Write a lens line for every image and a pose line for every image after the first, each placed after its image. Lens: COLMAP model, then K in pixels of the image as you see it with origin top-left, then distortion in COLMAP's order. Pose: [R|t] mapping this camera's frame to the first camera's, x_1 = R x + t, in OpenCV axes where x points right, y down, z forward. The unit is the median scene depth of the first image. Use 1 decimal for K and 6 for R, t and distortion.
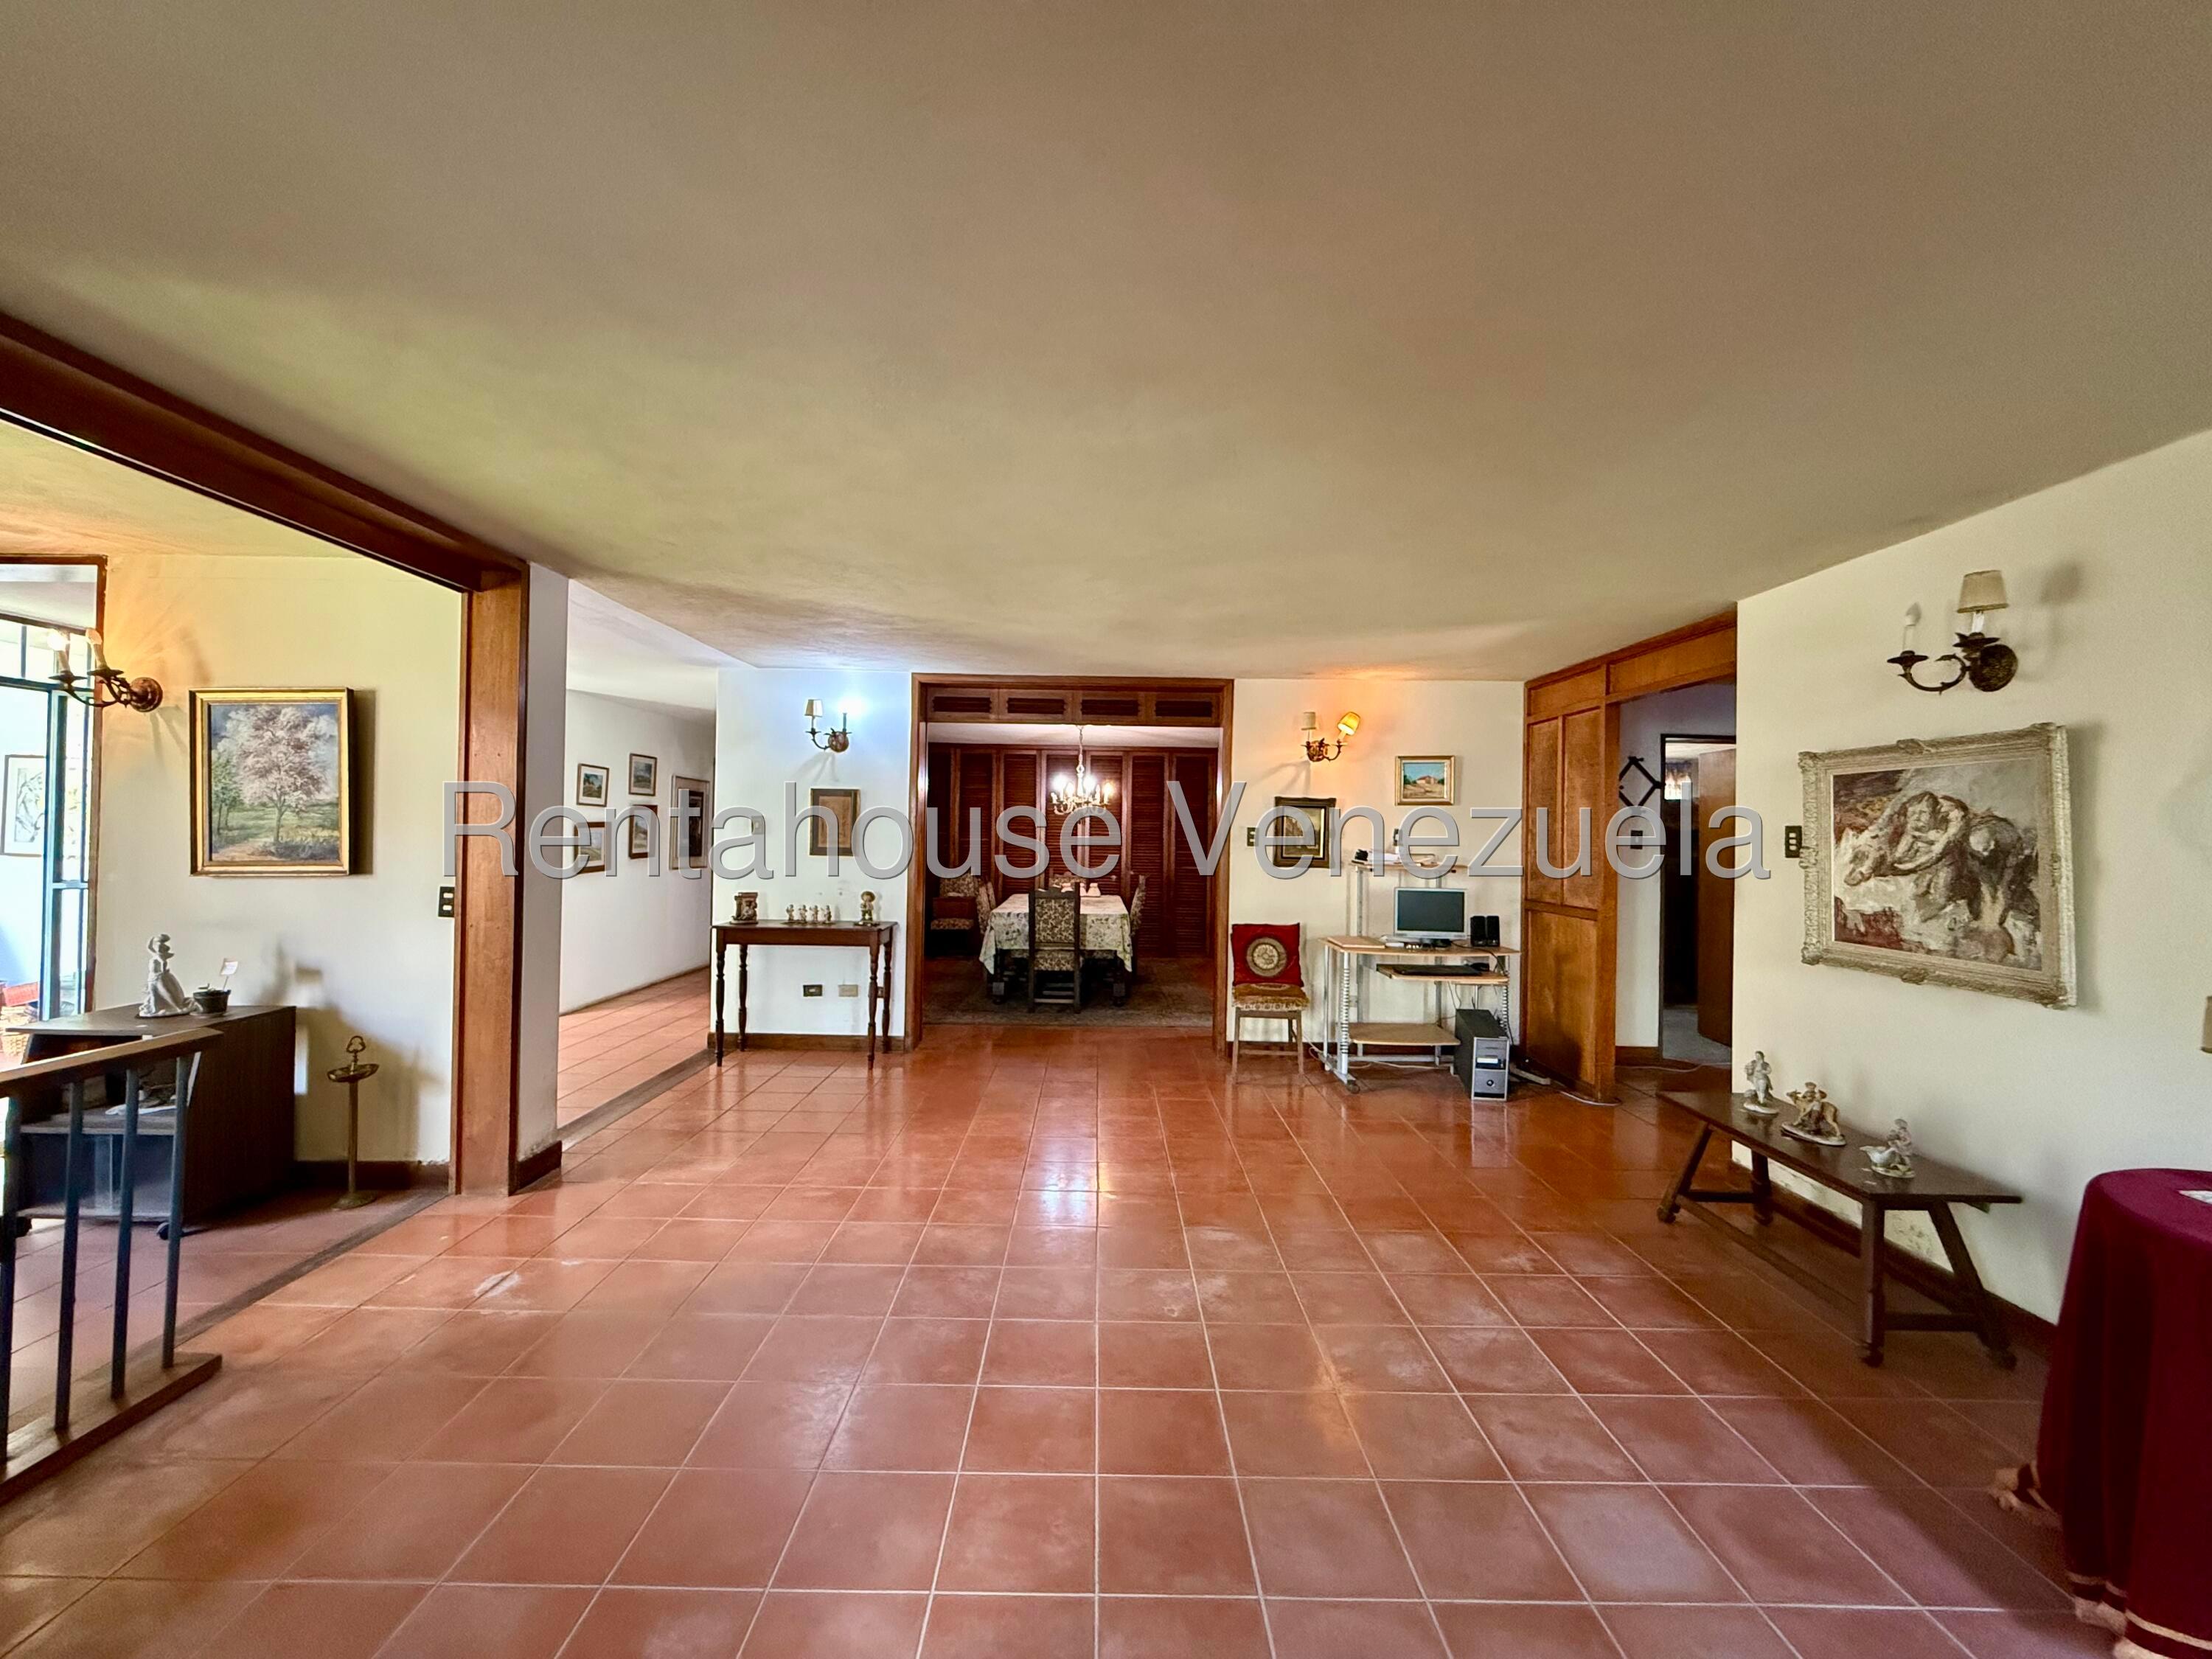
lens RADIAL K [[883.9, 0, 1108.0], [0, 883.9, 829.0], [0, 0, 1]] dist [-0.001361, 0.000423]
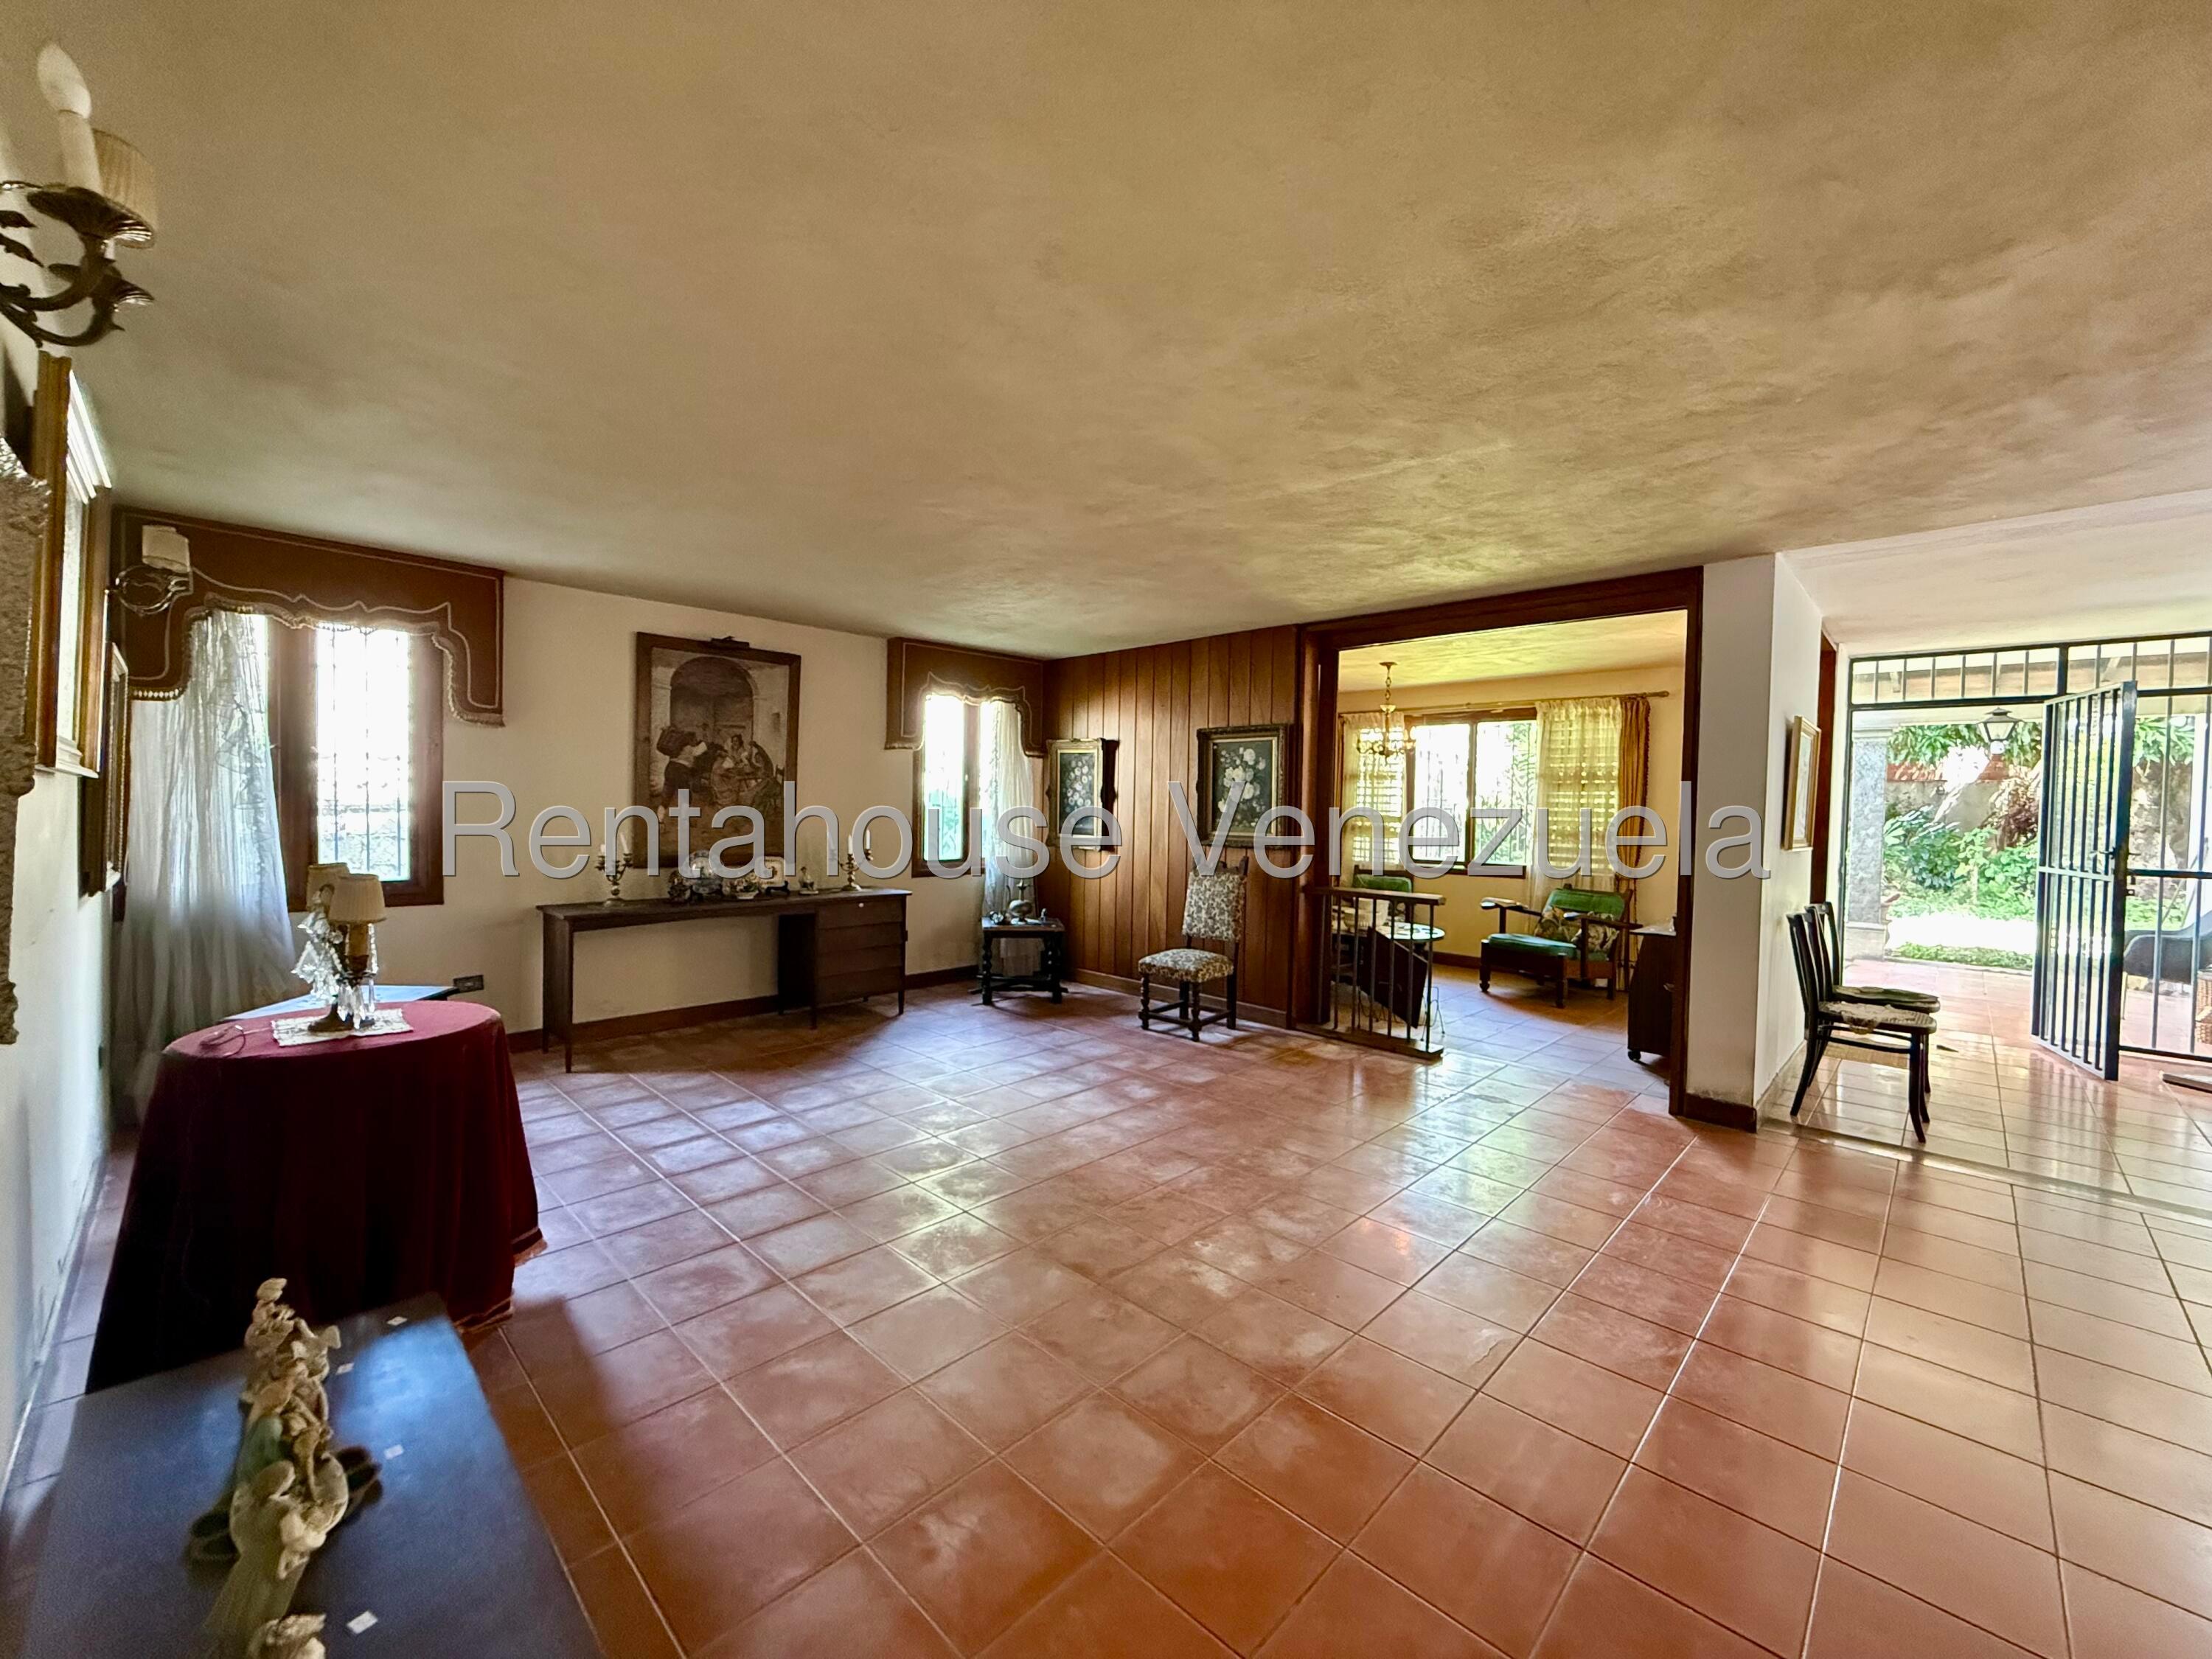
lens RADIAL K [[883.9, 0, 1107.0], [0, 883.9, 814.9], [0, 0, 1]] dist [-0.001361, 0.000423]
pose [[-0.695707, -0.021106, -0.718016, 0.813833], [-0.028600, 0.999590, -0.001672, 0.043971], [0.717756, 0.019372, -0.696025, 1.467967]]
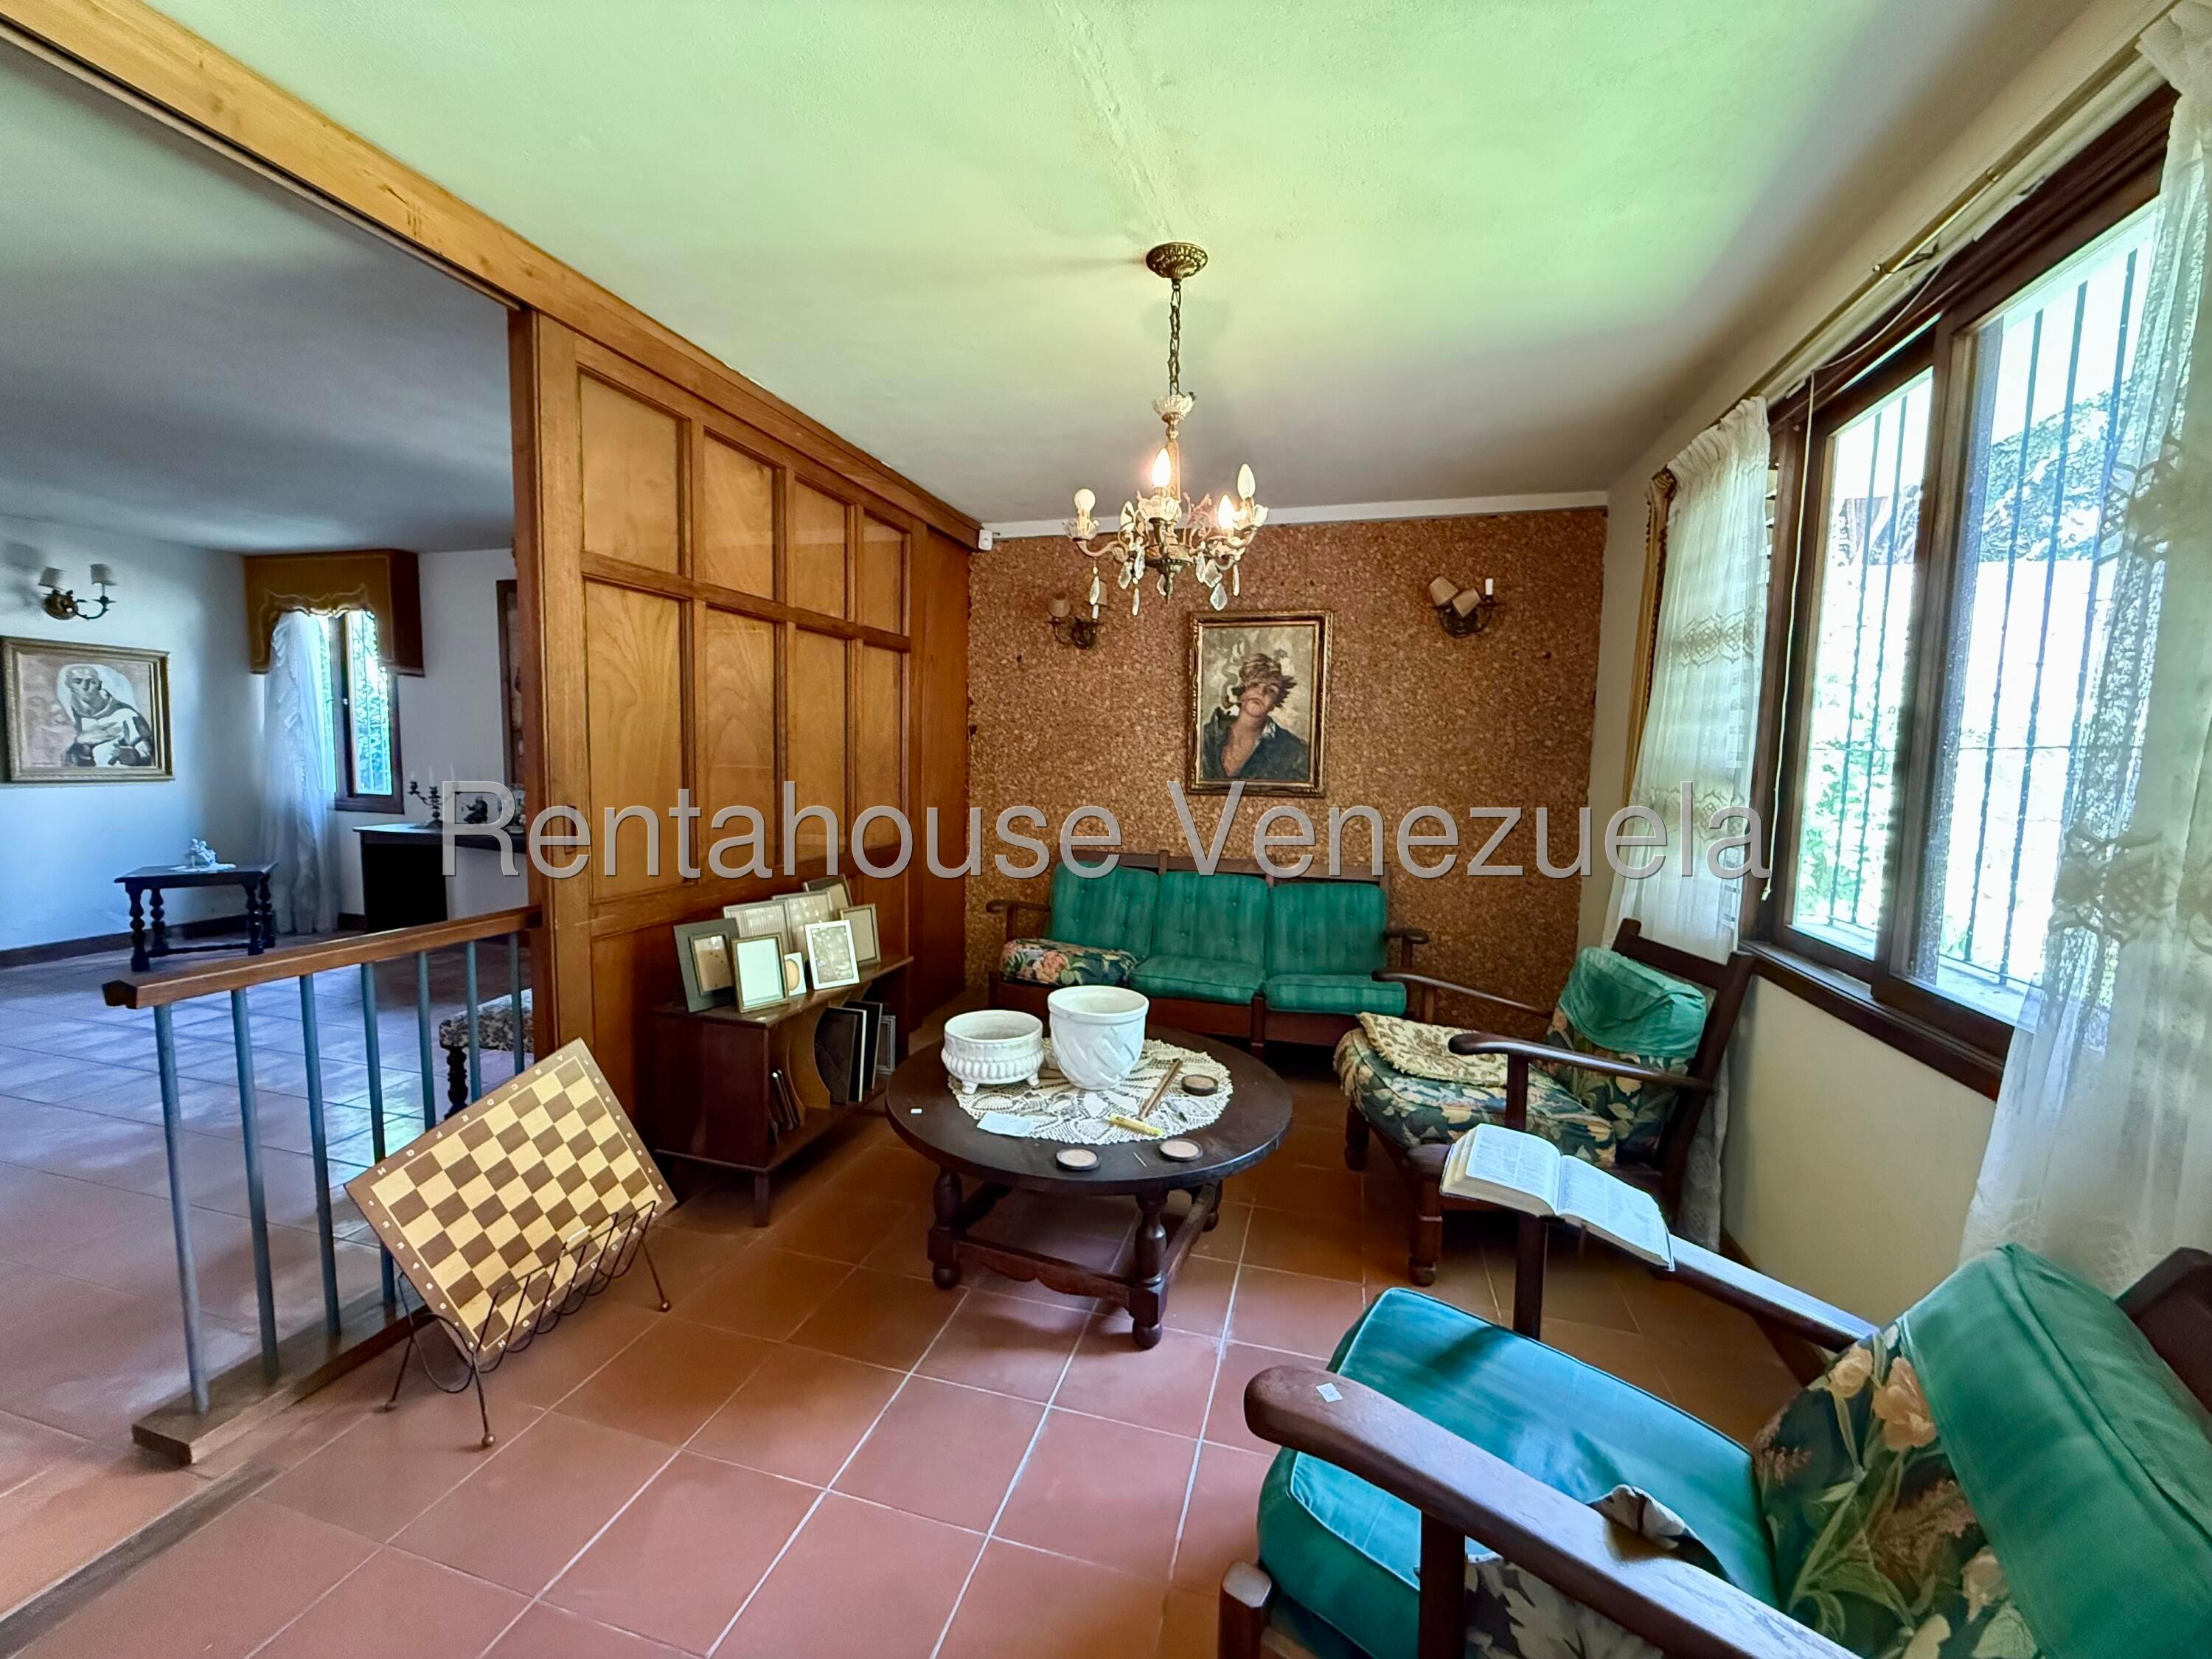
lens RADIAL K [[883.9, 0, 1094.5], [0, 883.9, 830.2], [0, 0, 1]] dist [-0.001361, 0.000423]
pose [[-0.963403, -0.058603, 0.261573, -1.462745], [-0.036252, 0.995329, 0.089474, 0.024795], [-0.265594, 0.076716, -0.961028, 1.123924]]
